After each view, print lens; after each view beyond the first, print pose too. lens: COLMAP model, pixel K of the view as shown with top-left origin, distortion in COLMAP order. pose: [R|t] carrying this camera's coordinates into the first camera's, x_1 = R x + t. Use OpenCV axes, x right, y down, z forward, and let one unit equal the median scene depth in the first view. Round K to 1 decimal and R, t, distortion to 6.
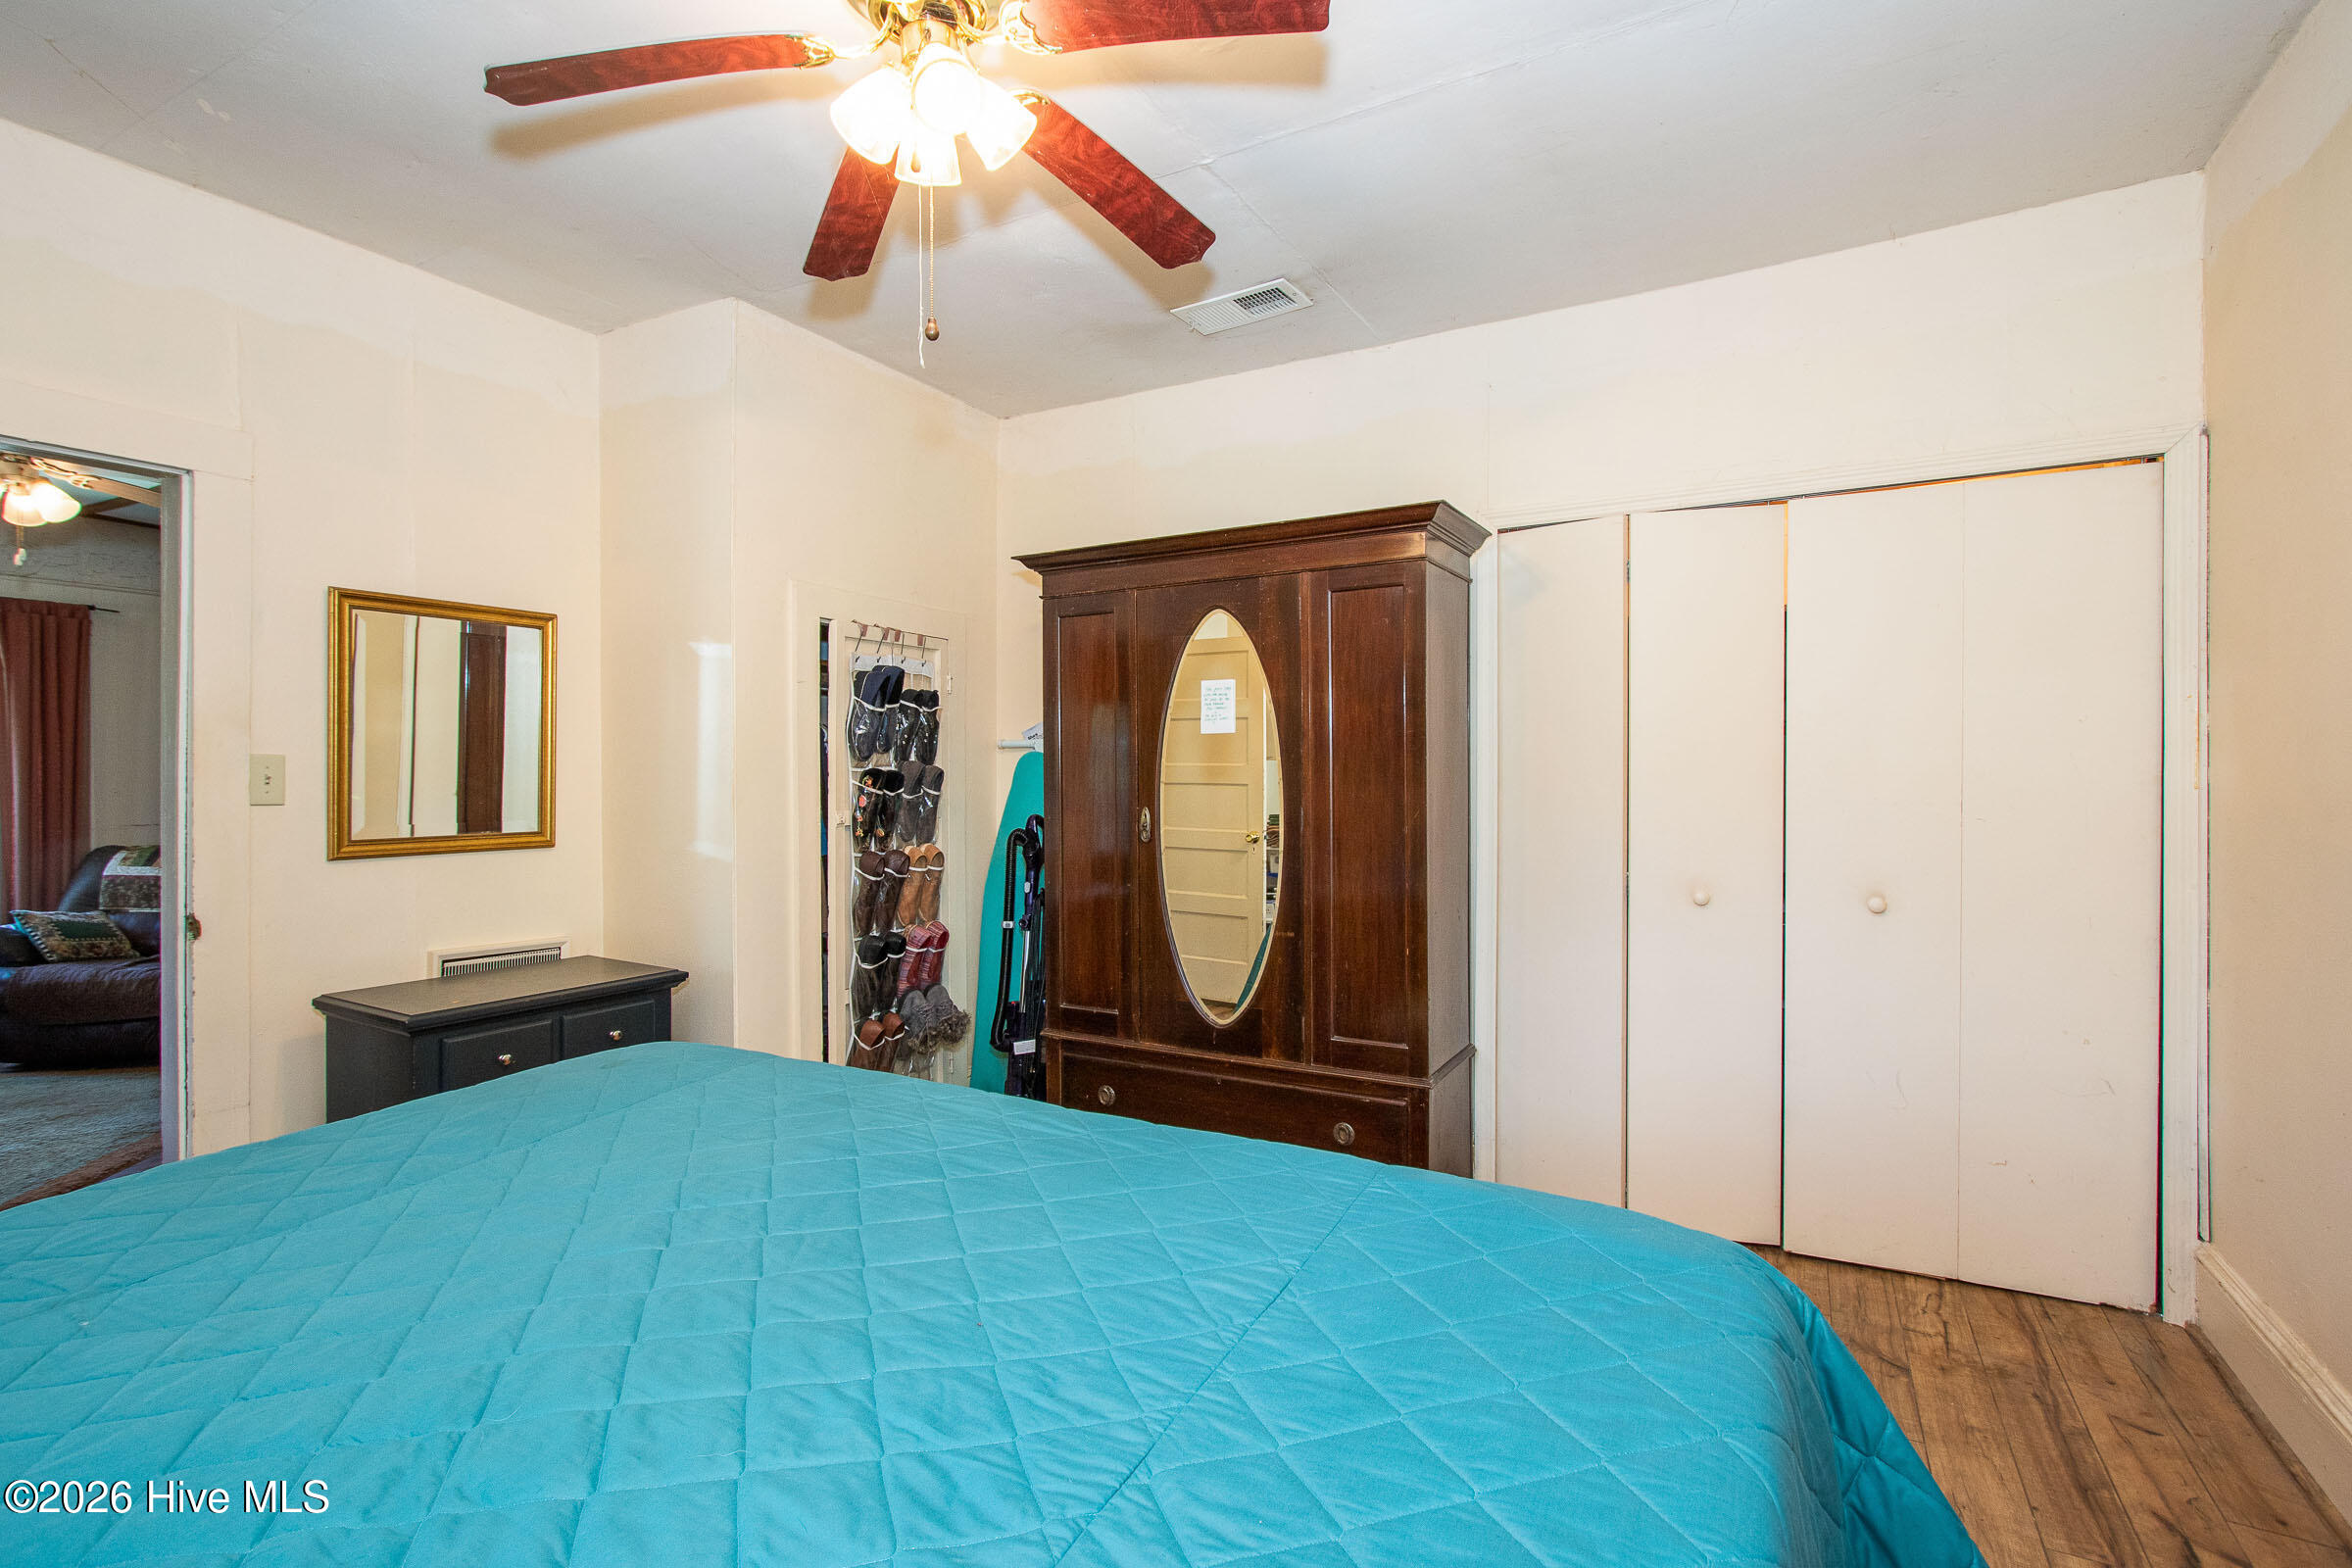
lens RADIAL K [[1123.9, 0, 1142.8], [0, 1123.9, 784.4], [0, 0, 1]] dist [0.003915, 0.000183]
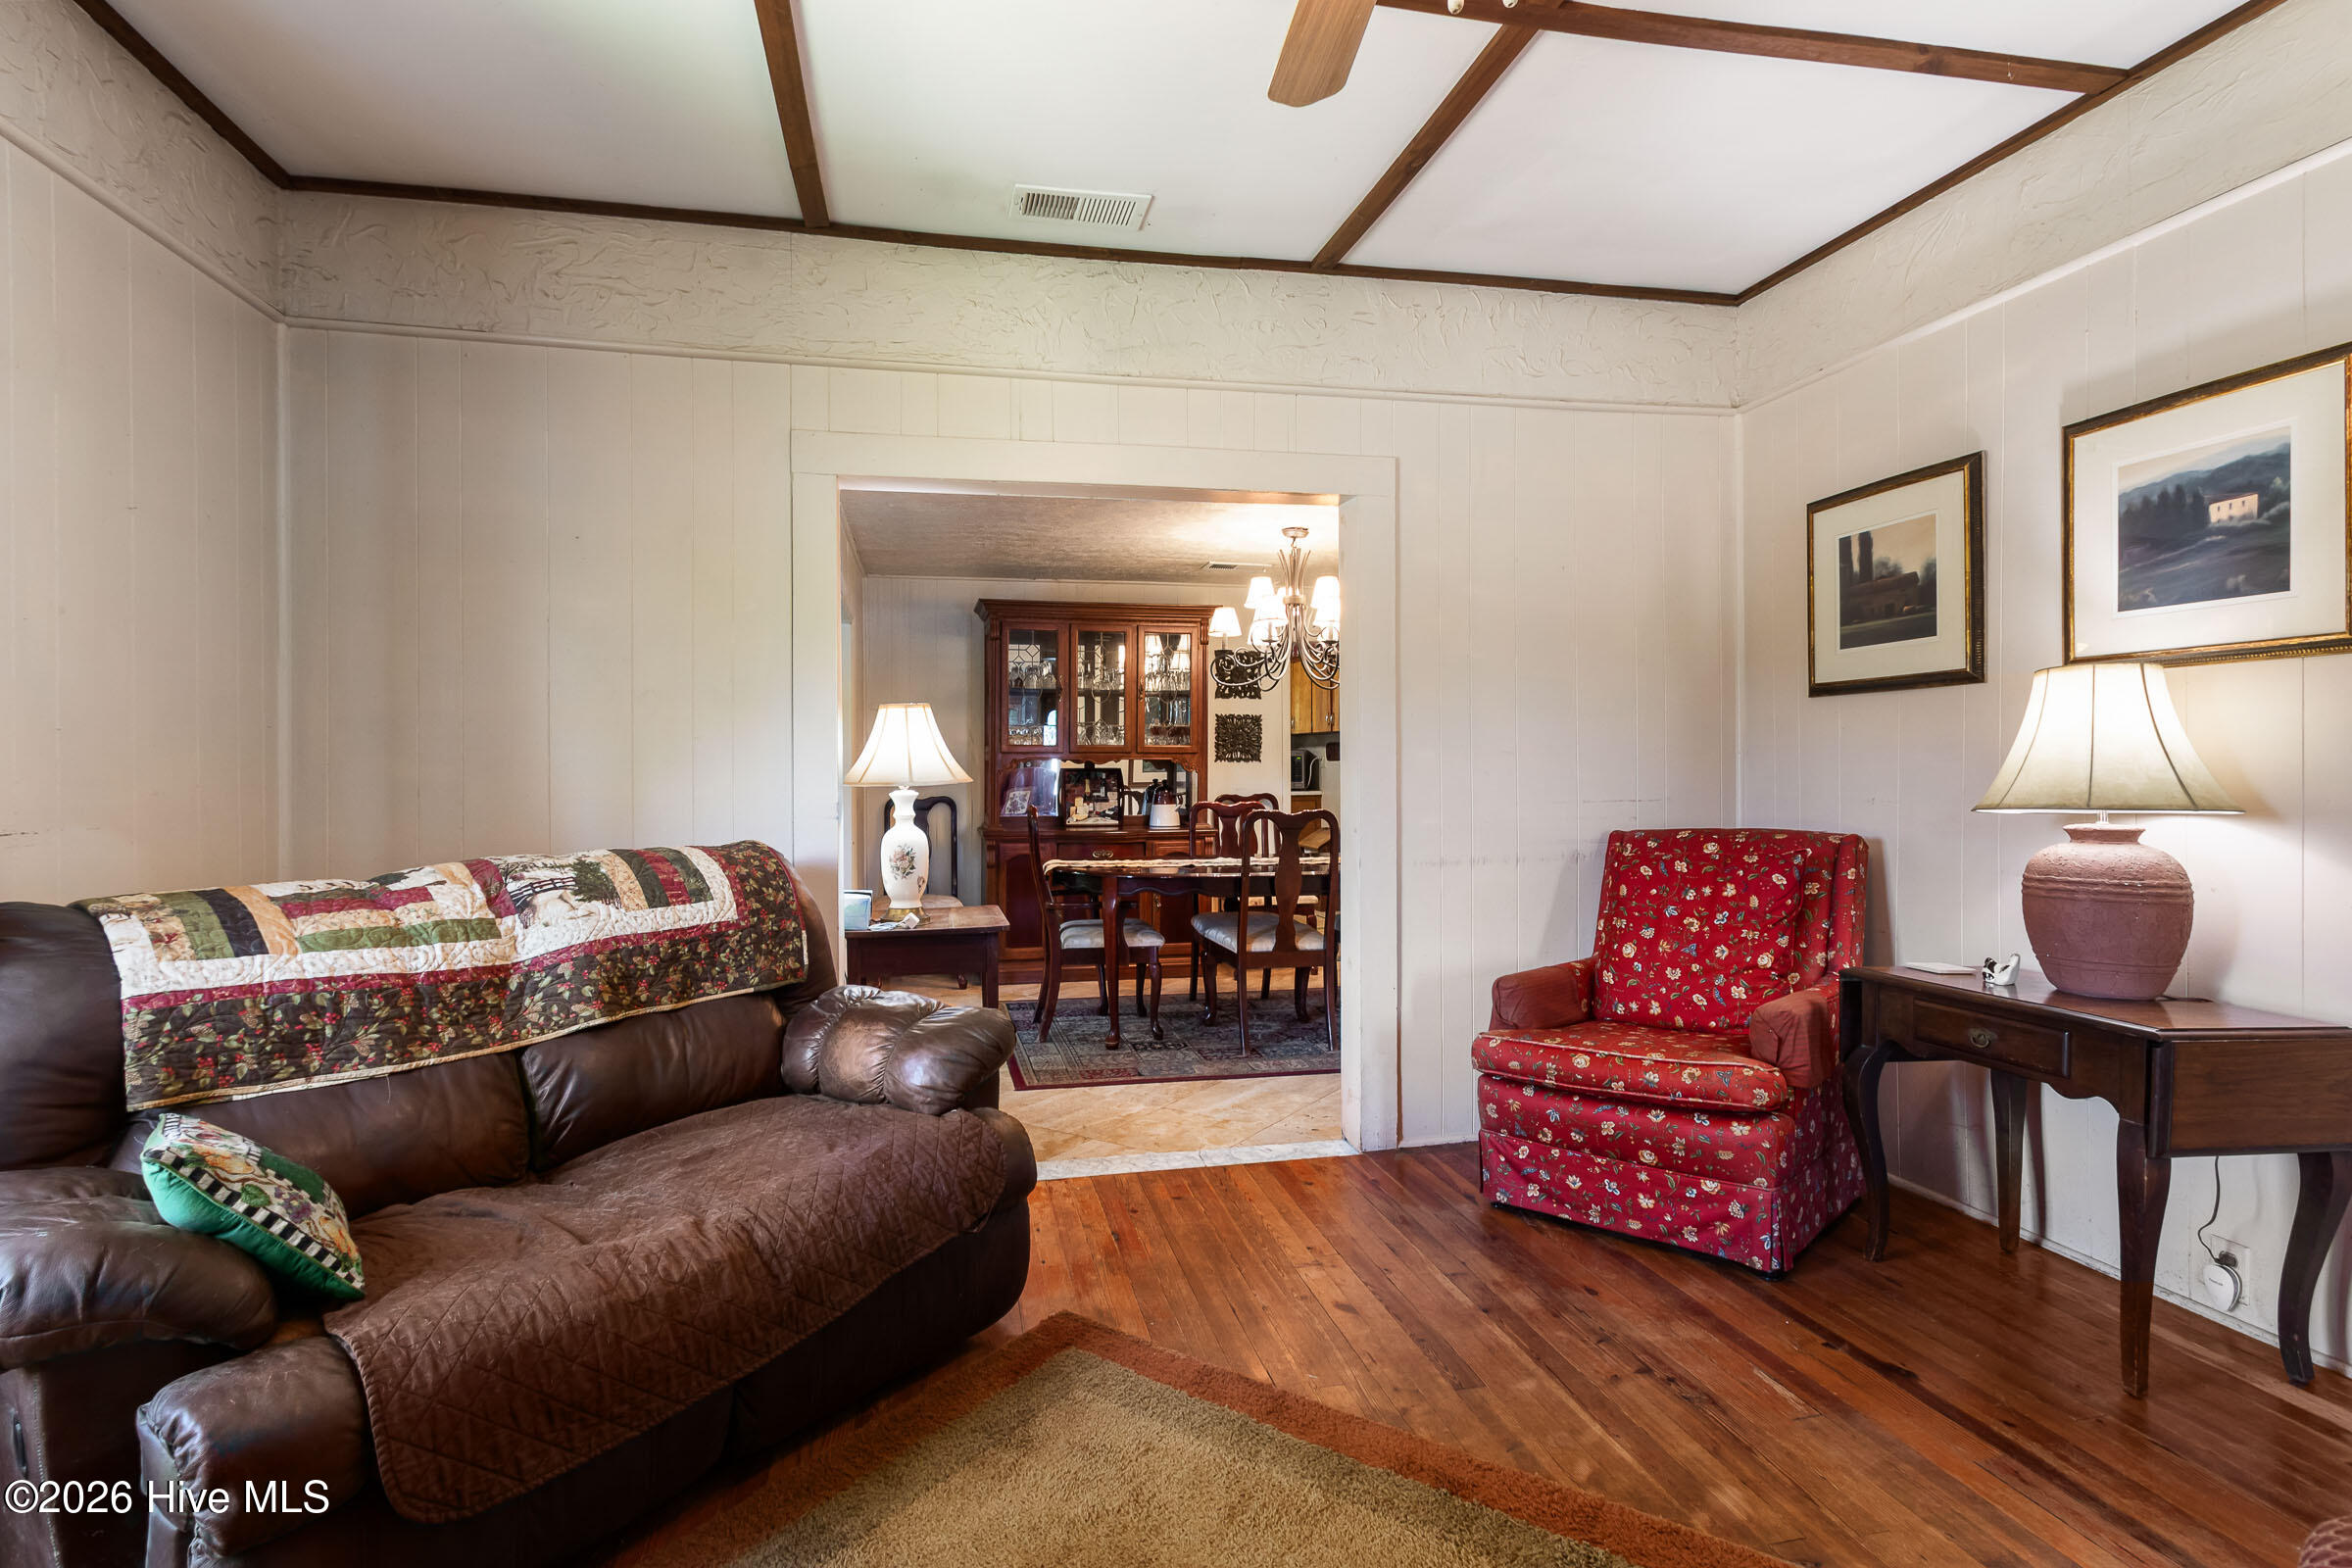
lens RADIAL K [[1142.5, 0, 1147.5], [0, 1142.5, 771.5], [0, 0, 1]] dist [0.005623, -0.000704]
pose [[0.745651, 0.003834, 0.666325, -0.927149], [-0.004756, 0.999989, -0.000431, 0.017867], [-0.666320, -0.002848, 0.745661, 0.583998]]
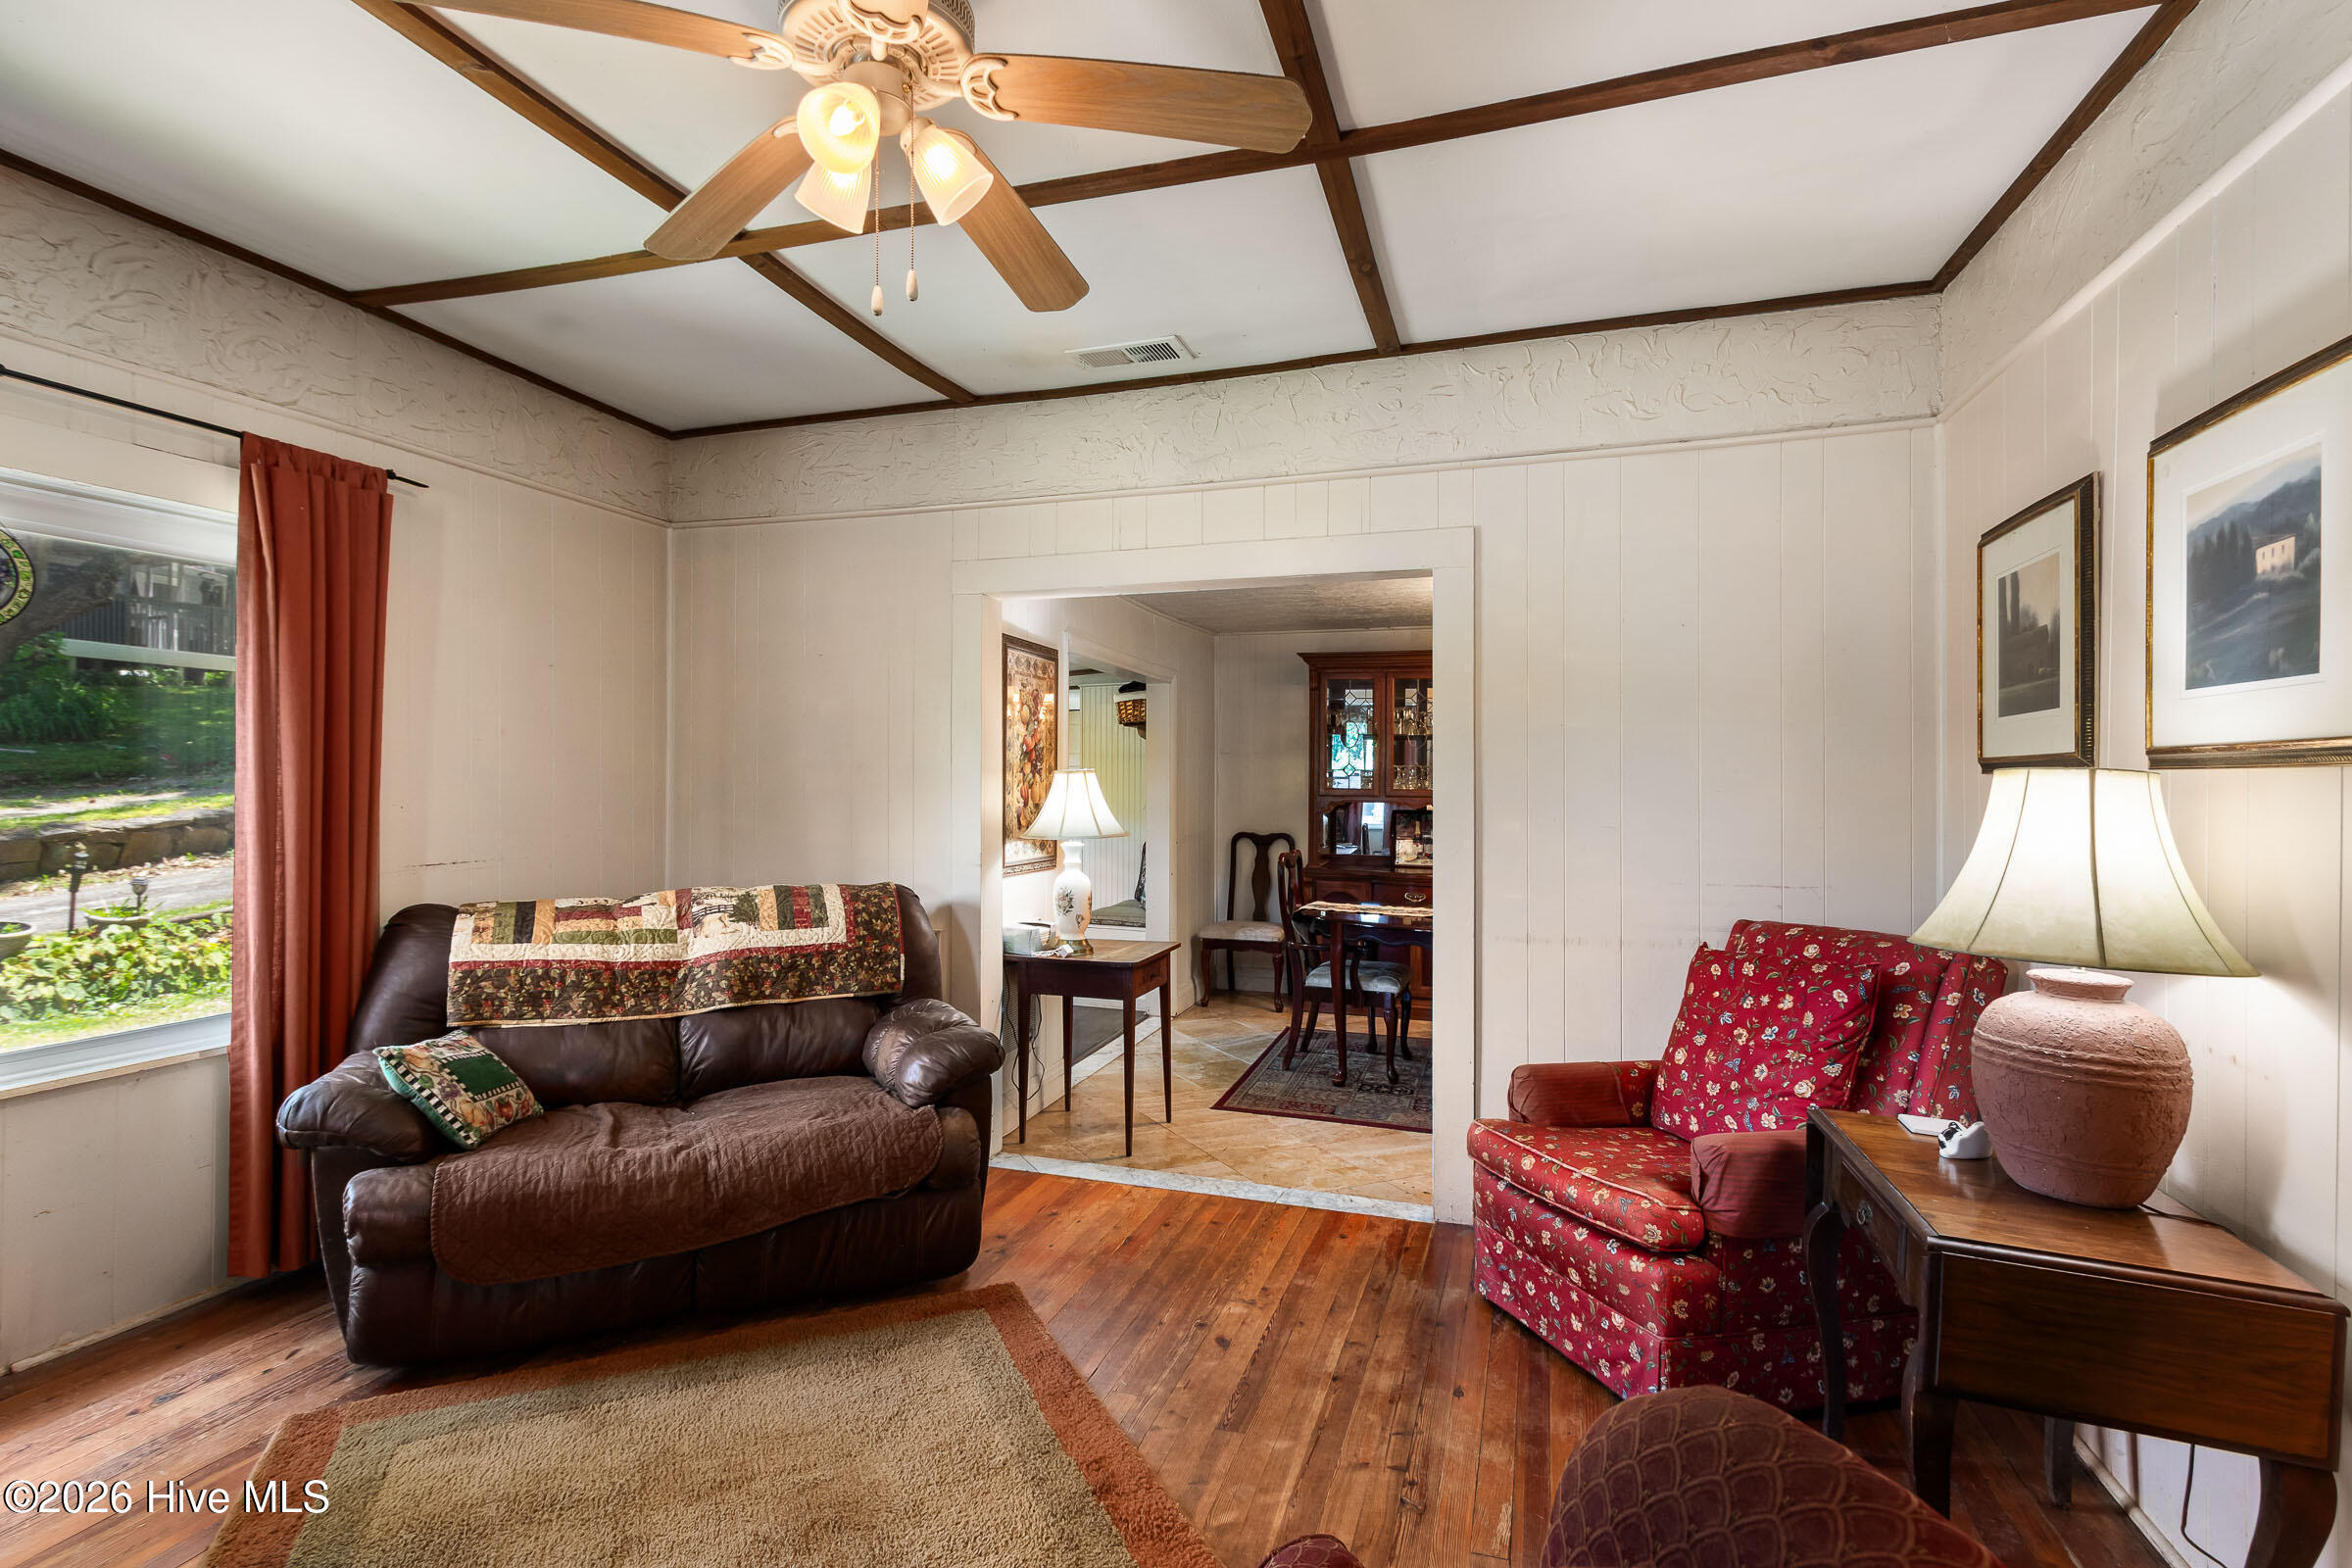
lens RADIAL K [[1123.9, 0, 1142.8], [0, 1123.9, 784.4], [0, 0, 1]] dist [0.003915, 0.000183]
pose [[0.979739, 0.017129, 0.199544, -0.706654], [-0.018823, 0.999801, 0.006593, -0.015717], [-0.199392, -0.010216, 0.979867, 0.400534]]
